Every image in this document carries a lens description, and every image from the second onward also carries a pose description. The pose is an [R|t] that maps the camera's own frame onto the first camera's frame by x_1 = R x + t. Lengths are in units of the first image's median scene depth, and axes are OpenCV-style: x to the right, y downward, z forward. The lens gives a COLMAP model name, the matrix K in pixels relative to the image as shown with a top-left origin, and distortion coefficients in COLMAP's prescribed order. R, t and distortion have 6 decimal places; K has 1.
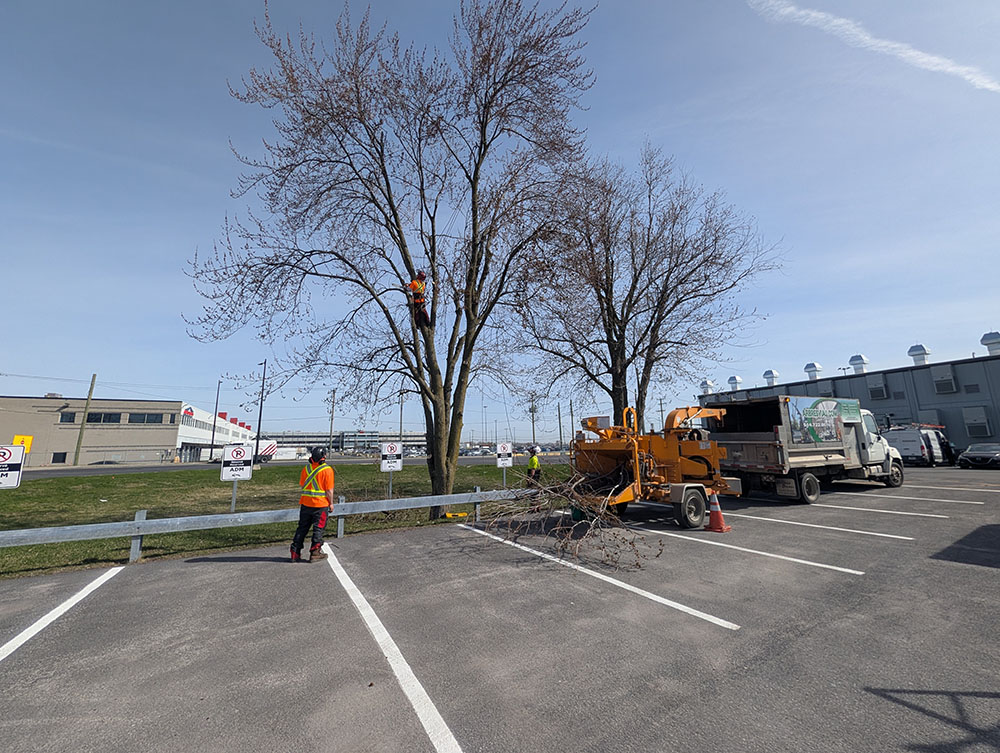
lens RADIAL K [[421.2, 0, 518.3], [0, 421.2, 384.7], [0, 0, 1]] dist [-0.006226, 0.000464]
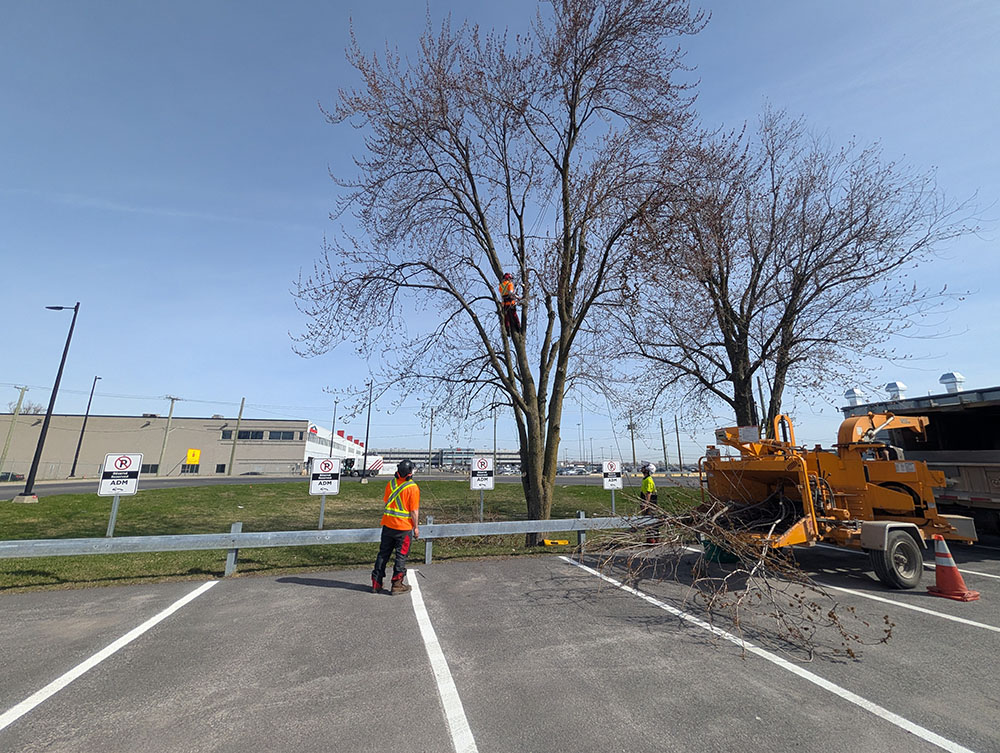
lens RADIAL K [[411.8, 0, 491.3], [0, 411.8, 385.3], [0, 0, 1]] dist [-0.007039, 0.000189]
pose [[0.960475, -0.035945, -0.276035, -0.027743], [0.022955, 0.998478, -0.050148, 0.022181], [0.277417, 0.041830, 0.959838, 0.124613]]
